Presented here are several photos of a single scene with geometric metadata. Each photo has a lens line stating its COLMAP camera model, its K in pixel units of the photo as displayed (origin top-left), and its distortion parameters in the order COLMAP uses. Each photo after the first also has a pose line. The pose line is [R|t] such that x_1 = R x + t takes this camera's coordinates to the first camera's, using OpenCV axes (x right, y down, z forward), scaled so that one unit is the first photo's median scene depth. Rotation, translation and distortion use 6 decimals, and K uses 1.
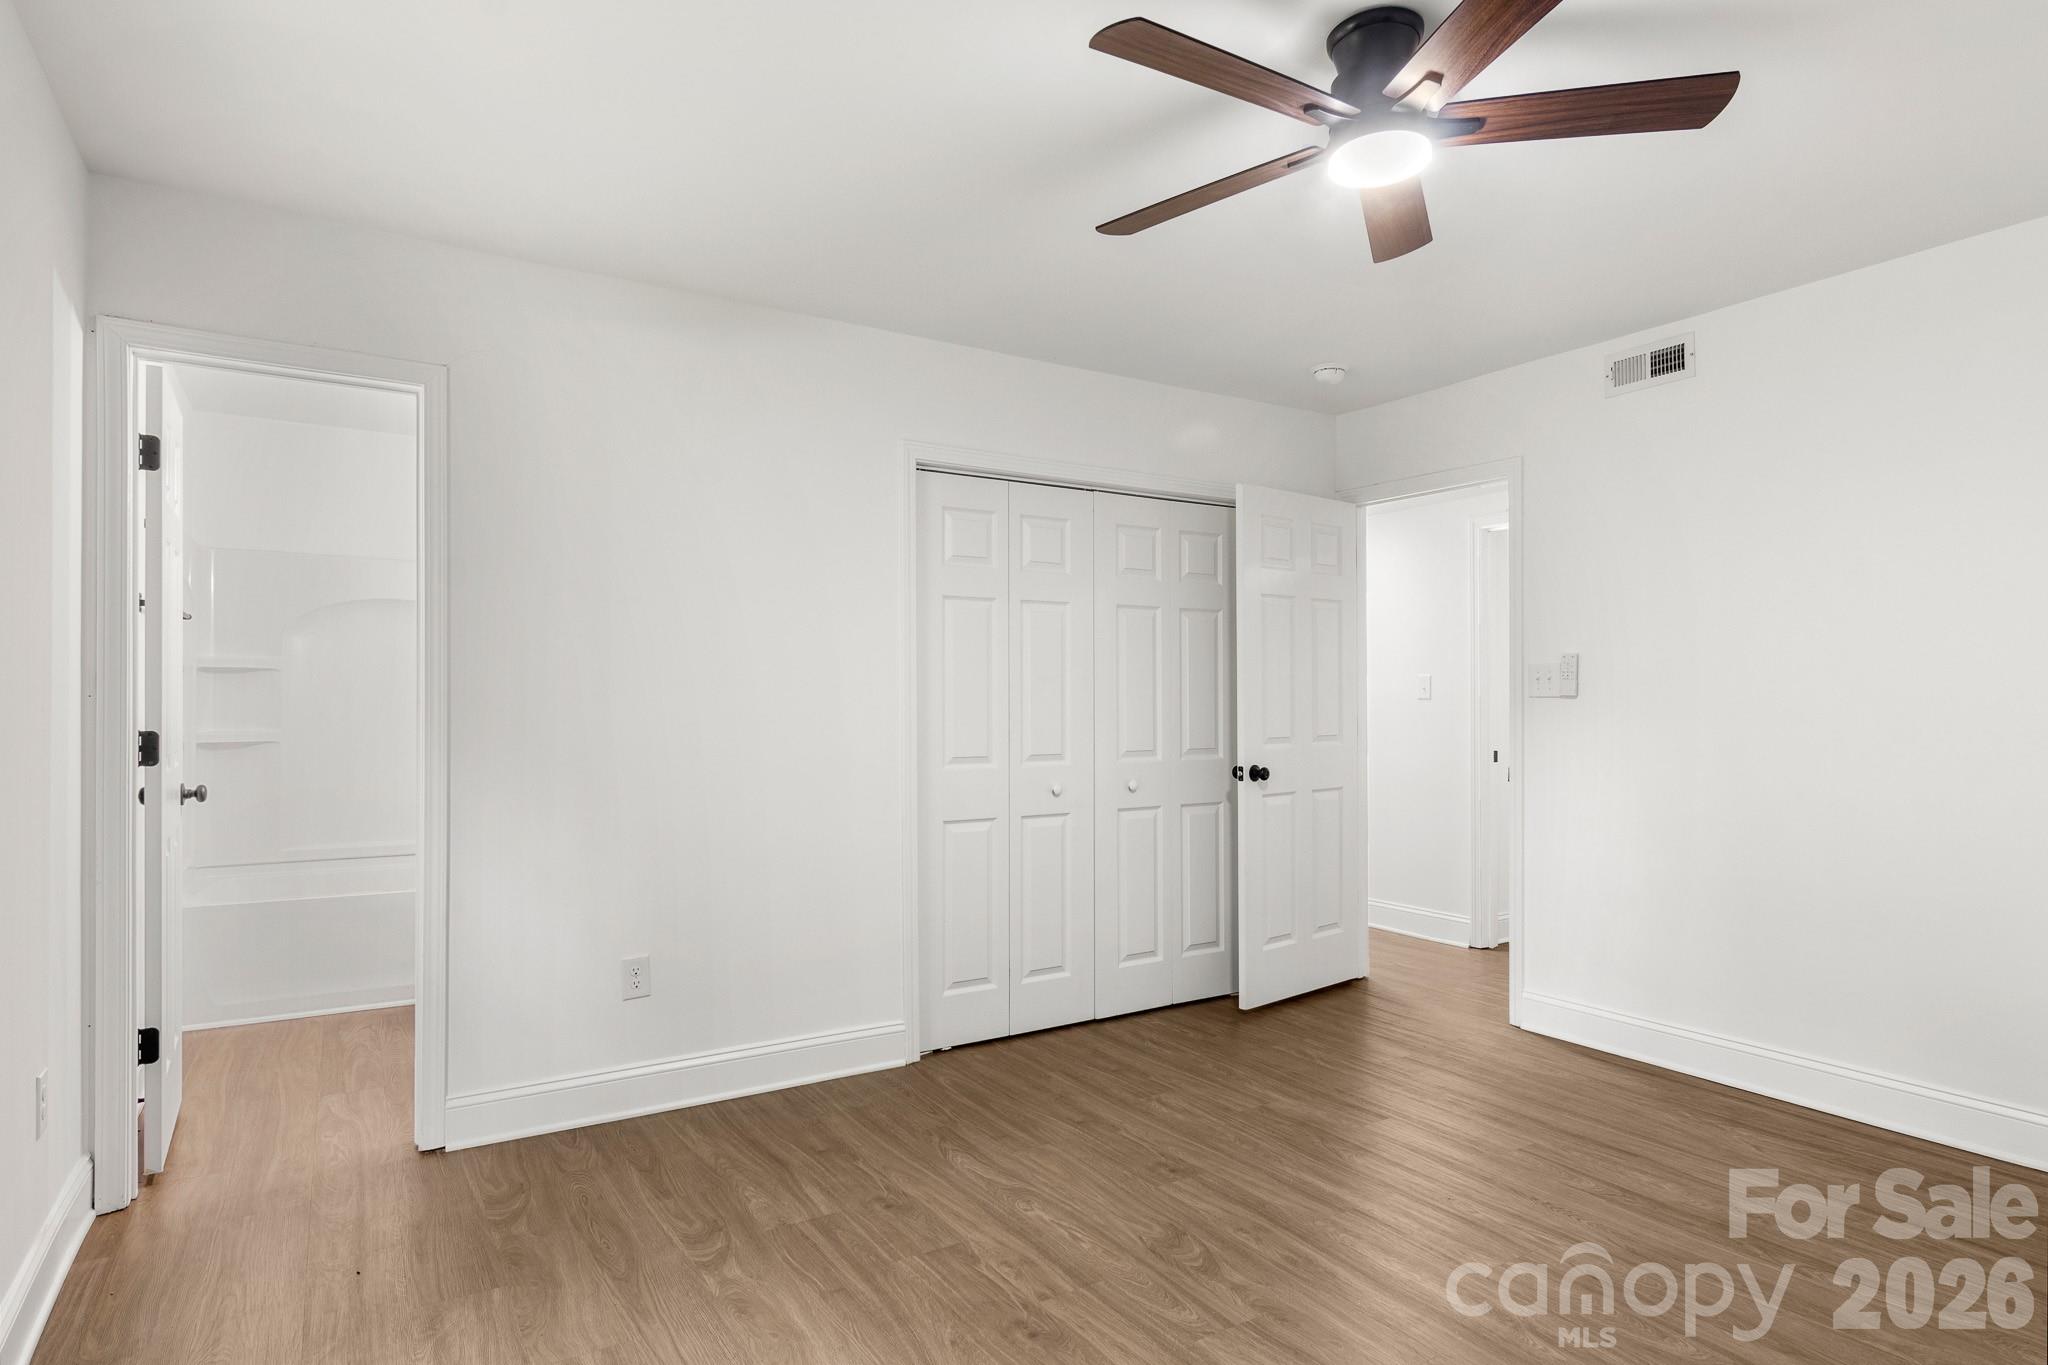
lens RADIAL K [[1118.6, 0, 1021.4], [0, 1118.6, 701.7], [0, 0, 1]] dist [-0.000518, -0.000126]
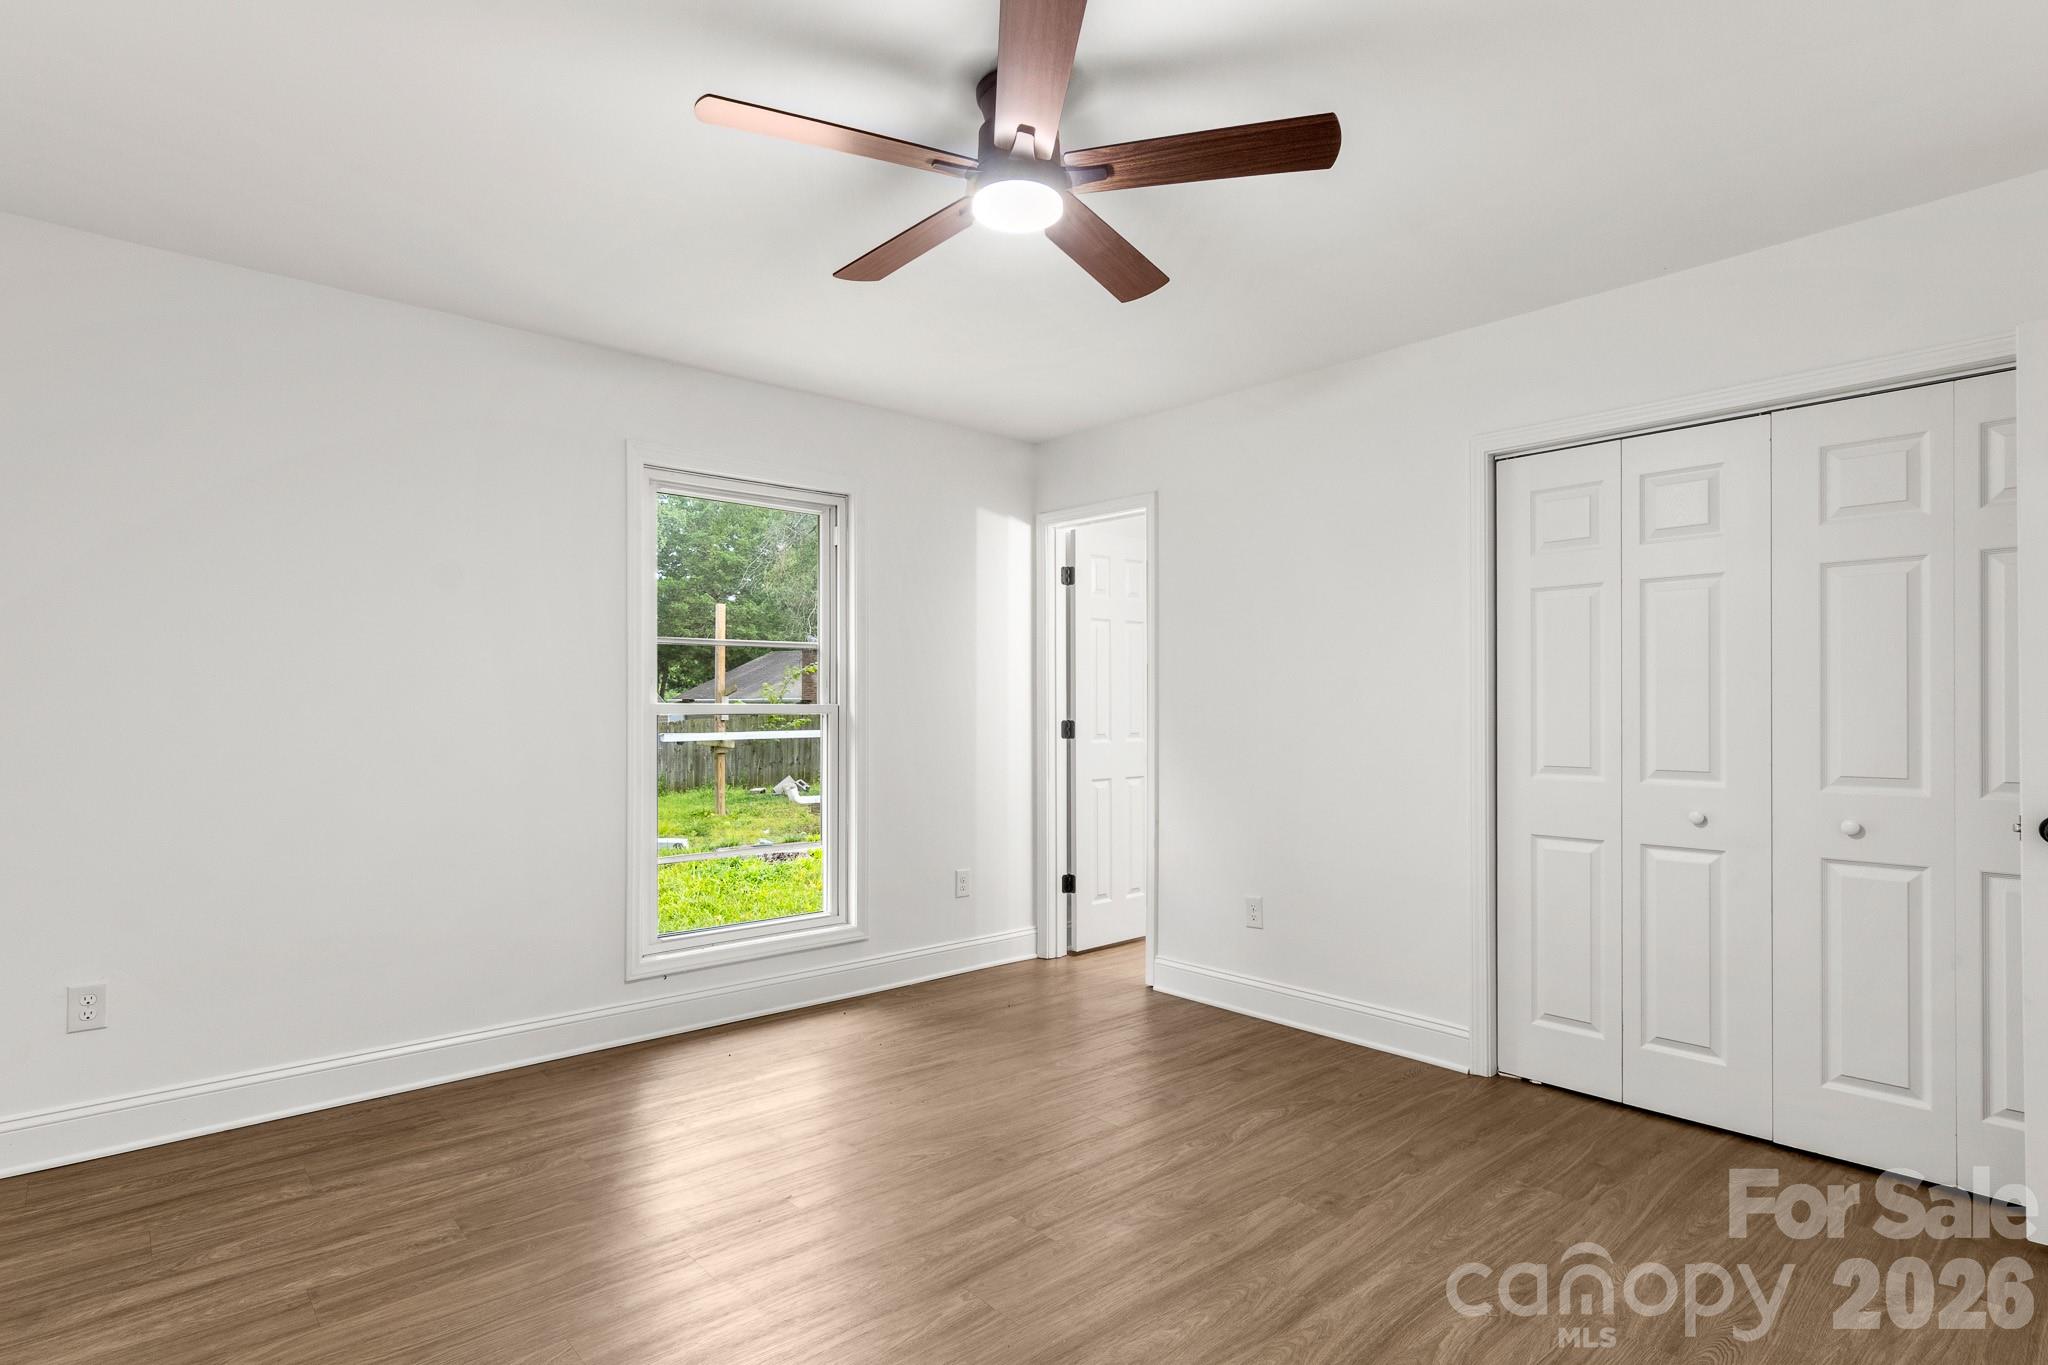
lens RADIAL K [[1062.5, 0, 1017.3], [0, 1062.5, 700.0], [0, 0, 1]] dist [-0.000056, 0.000385]
pose [[0.161633, -0.001464, -0.986850, 0.755990], [0.005311, 0.999986, -0.000613, -0.005276], [0.986837, -0.005142, 0.161639, 0.459810]]
